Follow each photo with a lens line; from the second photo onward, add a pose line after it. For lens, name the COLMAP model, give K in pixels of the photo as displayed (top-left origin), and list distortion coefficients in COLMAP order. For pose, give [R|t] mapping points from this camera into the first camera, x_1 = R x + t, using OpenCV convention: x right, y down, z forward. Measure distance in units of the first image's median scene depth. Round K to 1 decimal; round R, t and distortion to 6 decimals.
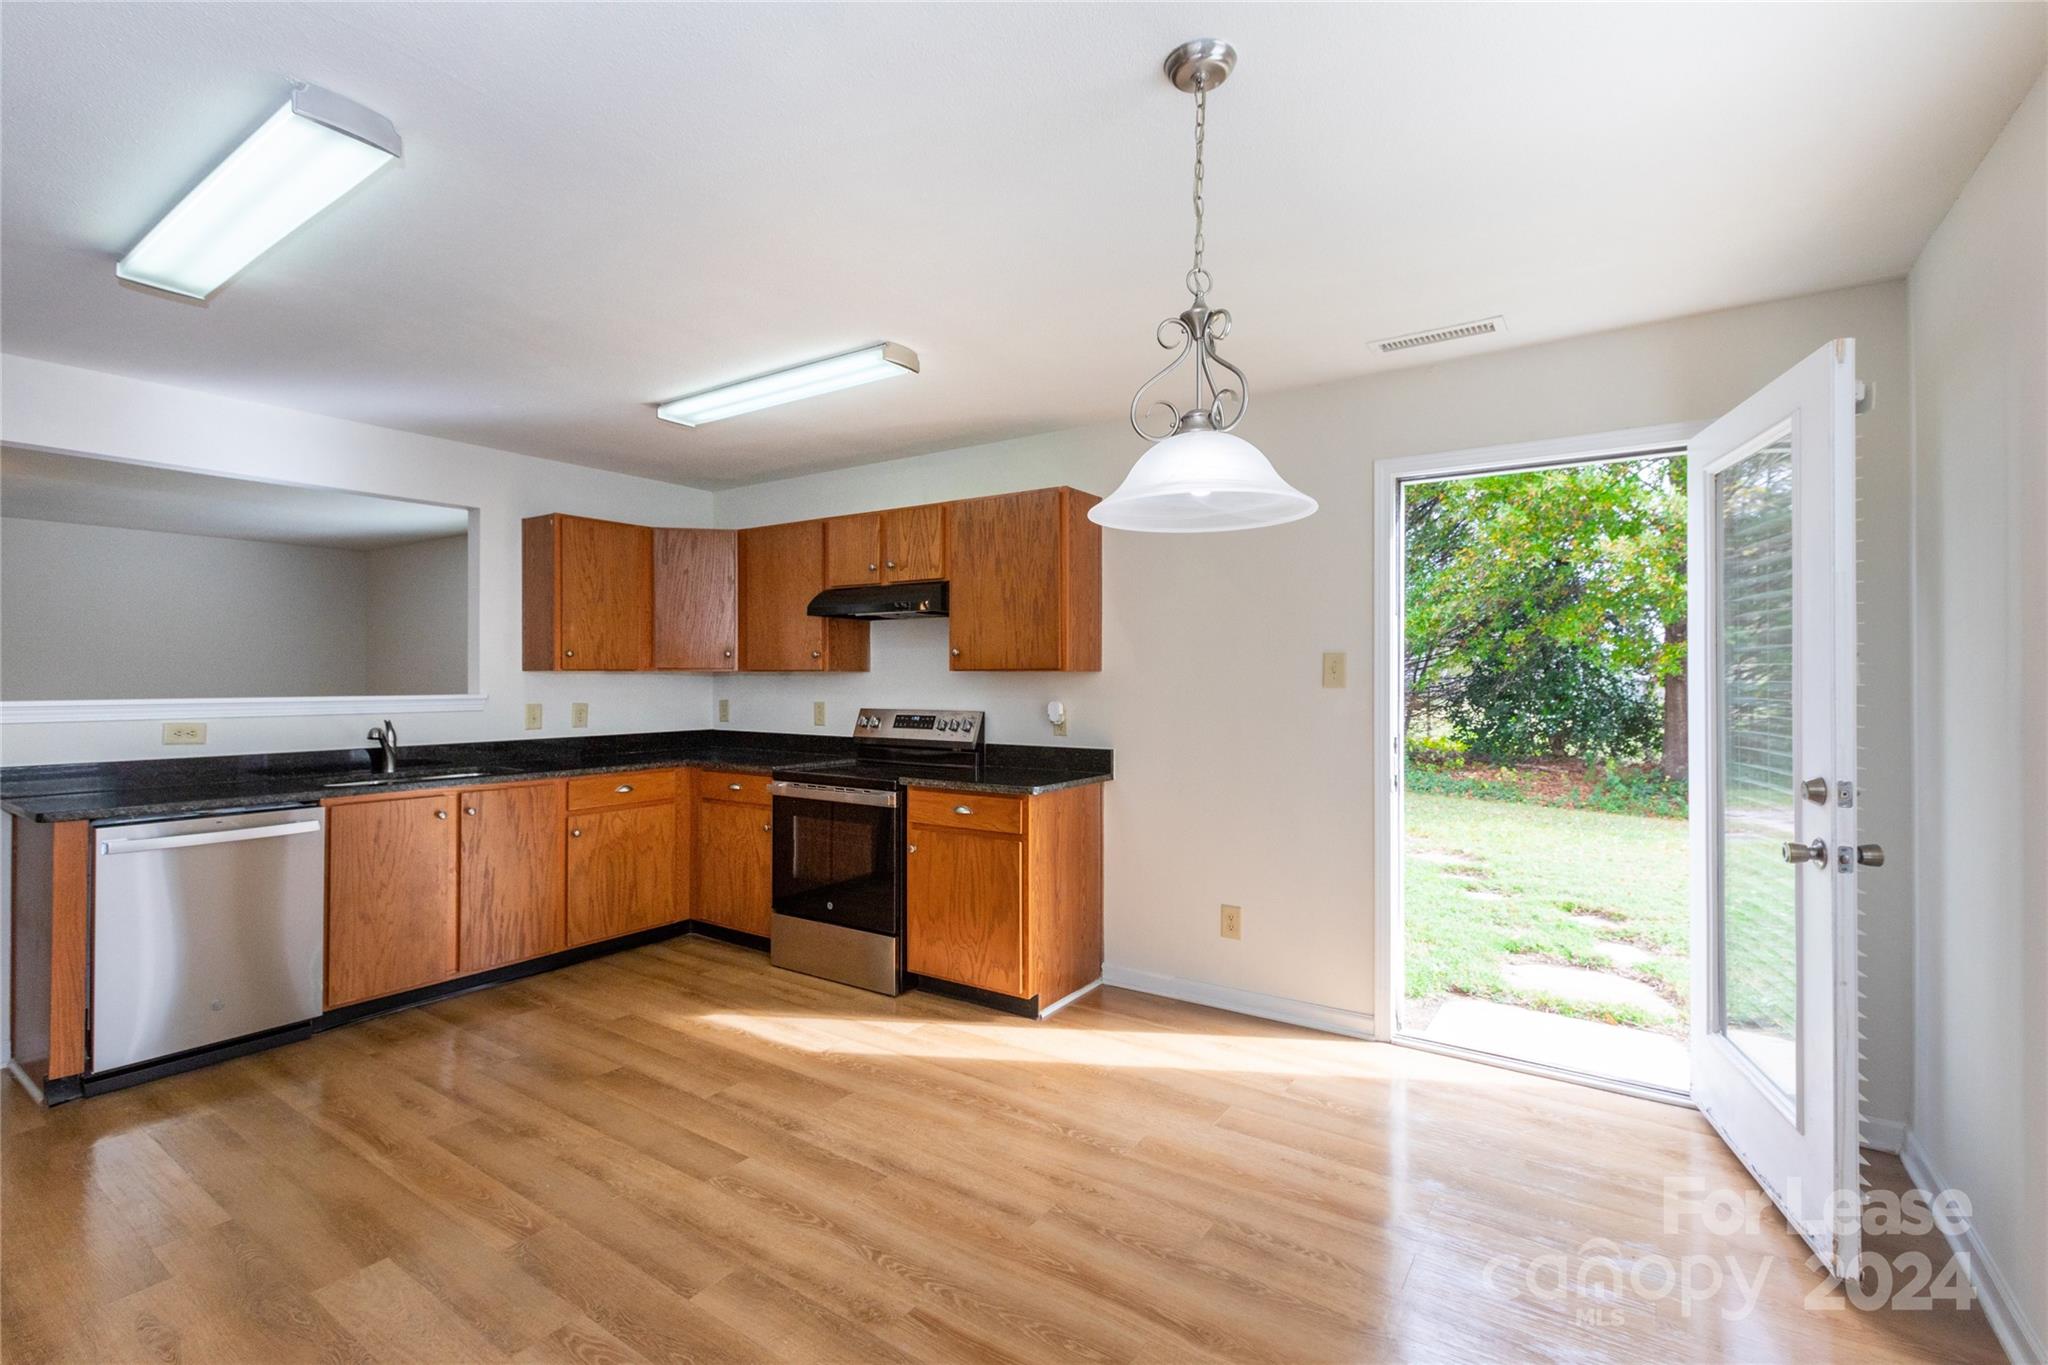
lens RADIAL K [[931.2, 0, 1008.0], [0, 931.2, 676.1], [0, 0, 1]] dist [-0.002064, 0.000771]
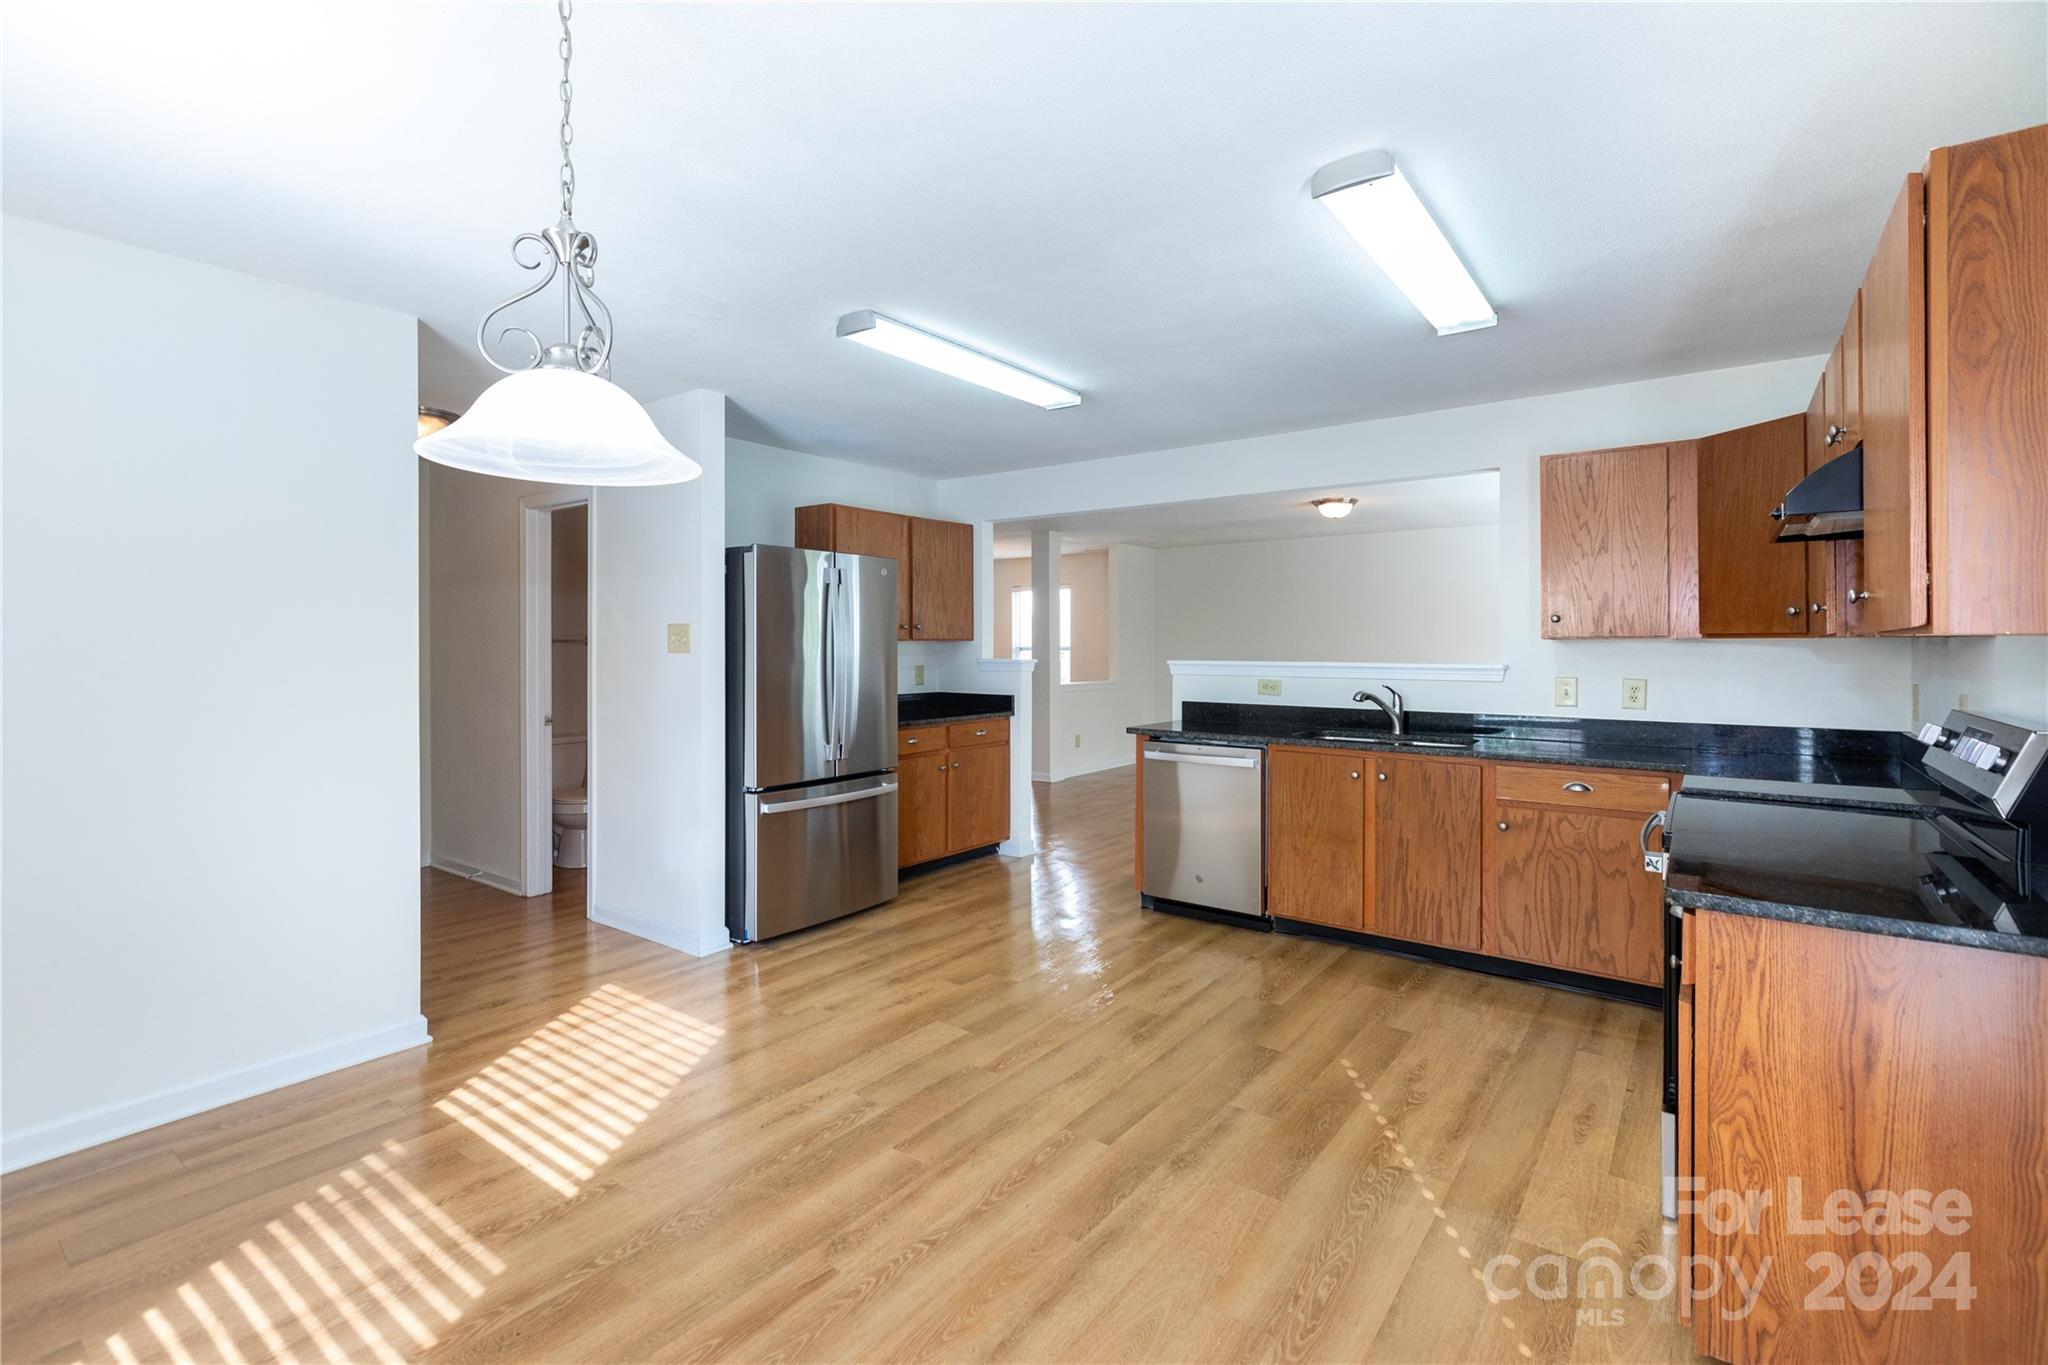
lens RADIAL K [[931.2, 0, 1016.5], [0, 931.2, 642.5], [0, 0, 1]] dist [-0.002064, 0.000771]
pose [[-0.053942, -0.000082, -0.998544, 0.441119], [-0.000619, 1.000000, -0.000049, -0.002843], [0.998544, 0.000615, -0.053942, 0.610282]]
